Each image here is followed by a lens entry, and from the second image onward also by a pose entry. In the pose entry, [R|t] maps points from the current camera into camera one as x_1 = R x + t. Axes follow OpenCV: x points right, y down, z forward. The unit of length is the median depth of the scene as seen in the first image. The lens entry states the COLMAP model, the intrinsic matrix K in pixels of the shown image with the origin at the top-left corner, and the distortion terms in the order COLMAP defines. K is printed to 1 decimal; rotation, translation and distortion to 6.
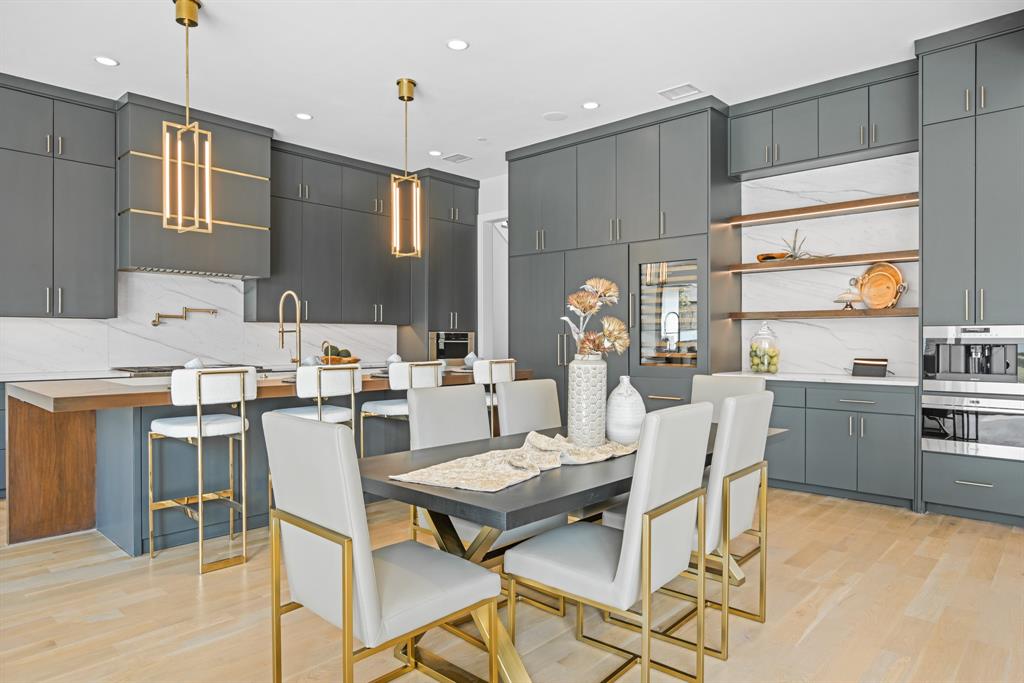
lens RADIAL K [[621.9, 0, 512.0], [0, 621.9, 341.5], [0, 0, 1]] dist [0.171942, 0.000192]
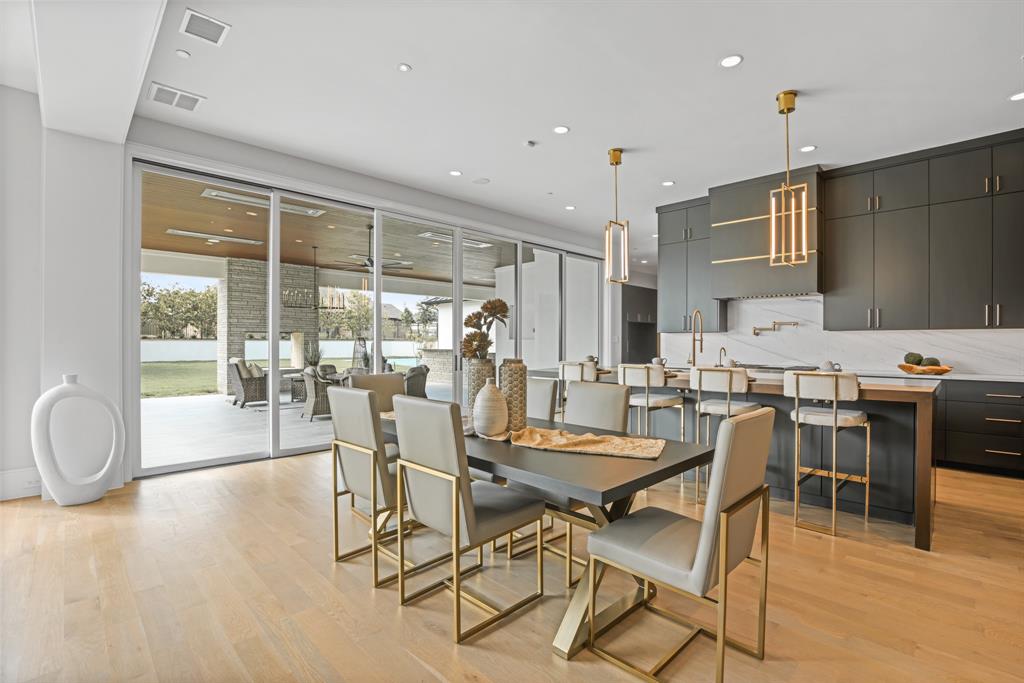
lens RADIAL K [[474.8, 0, 509.9], [0, 474.8, 355.5], [0, 0, 1]] dist [-0.010984, 0.000061]
pose [[-0.020994, 0.019605, -0.999587, 0.471504], [-0.004605, 0.999795, 0.019706, -0.001209], [0.999769, 0.005017, -0.020899, 0.453825]]
